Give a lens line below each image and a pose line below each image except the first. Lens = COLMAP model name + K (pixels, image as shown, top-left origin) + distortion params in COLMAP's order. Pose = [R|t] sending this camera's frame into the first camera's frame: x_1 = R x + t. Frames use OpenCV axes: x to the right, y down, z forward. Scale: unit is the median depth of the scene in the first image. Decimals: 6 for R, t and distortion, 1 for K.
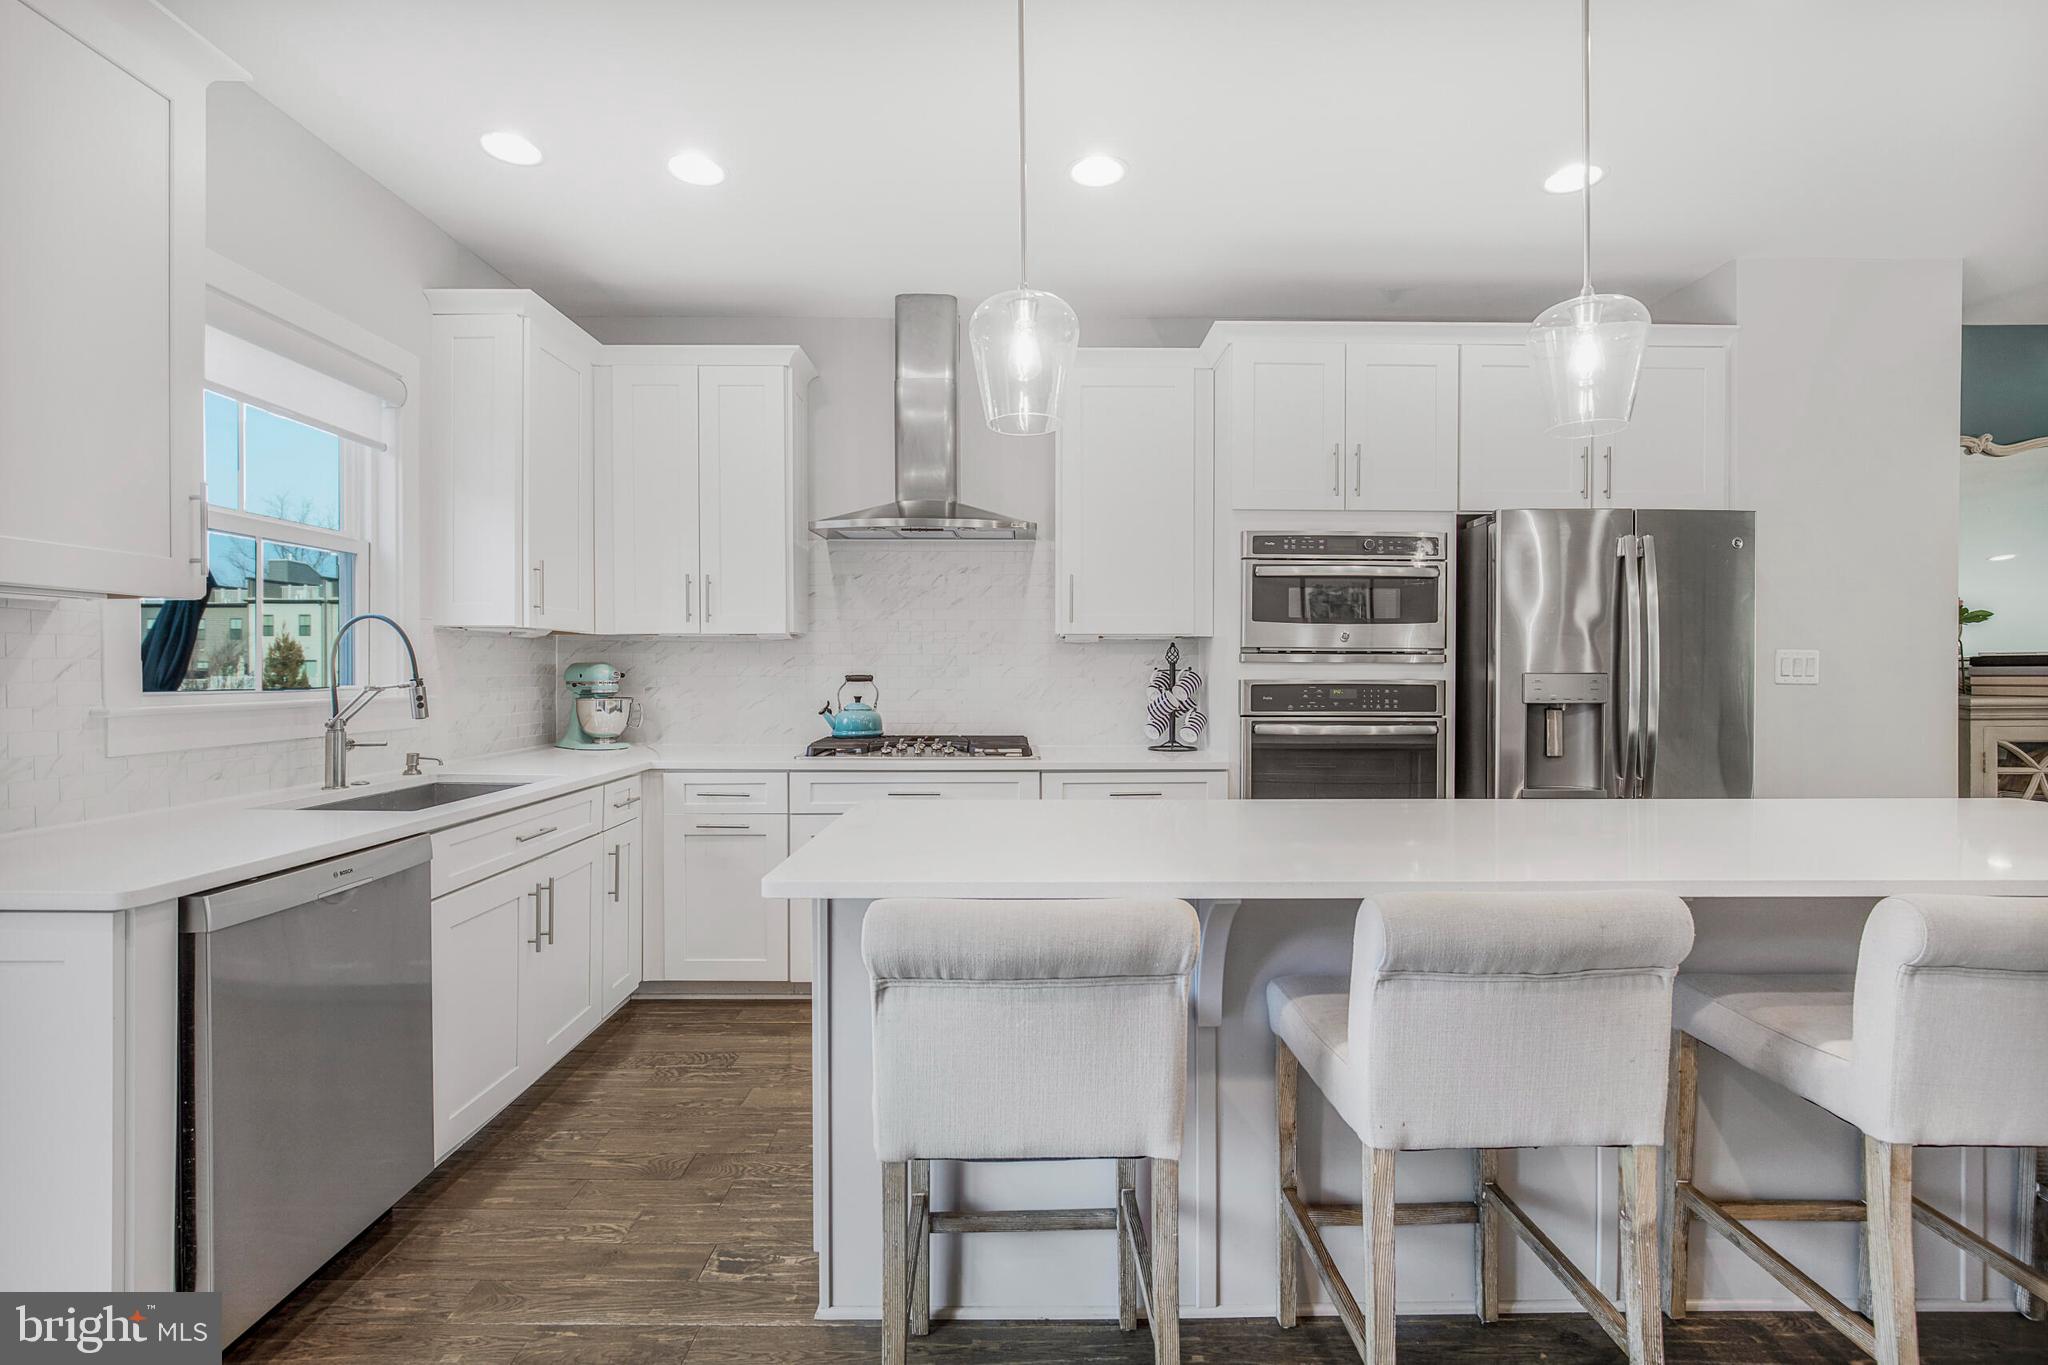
lens RADIAL K [[946.8, 0, 1017.9], [0, 946.8, 670.0], [0, 0, 1]] dist [-0.005453, -0.000081]
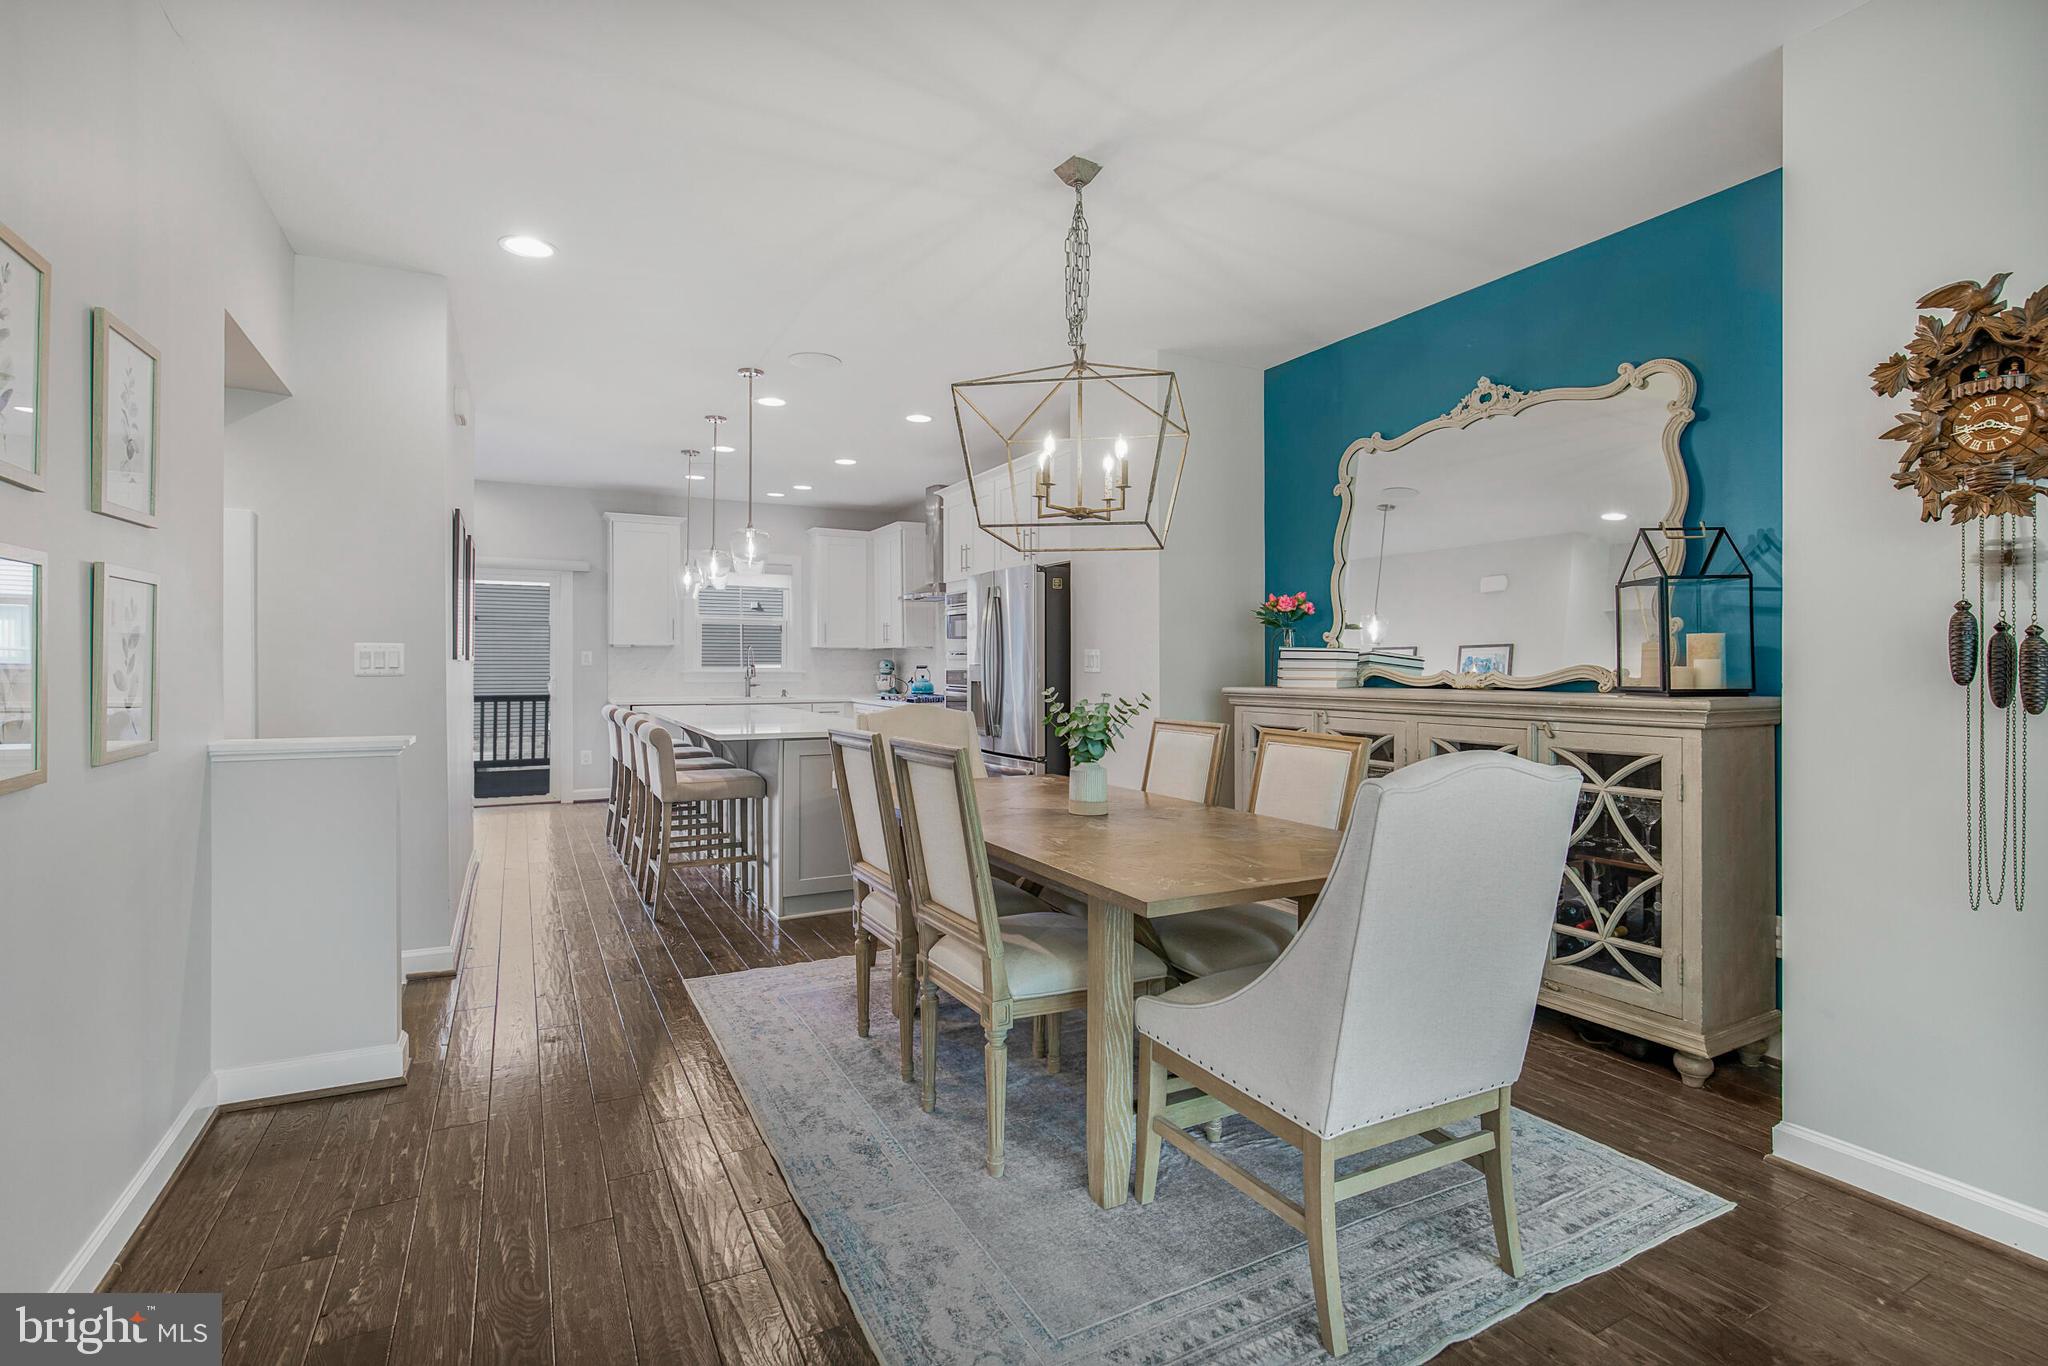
lens RADIAL K [[946.8, 0, 1017.9], [0, 946.8, 670.5], [0, 0, 1]] dist [-0.005453, -0.000081]
pose [[0.465290, 0.007539, -0.885126, 2.050891], [-0.005685, 0.999969, 0.005528, 0.003959], [0.885140, 0.002459, 0.465318, 0.204319]]
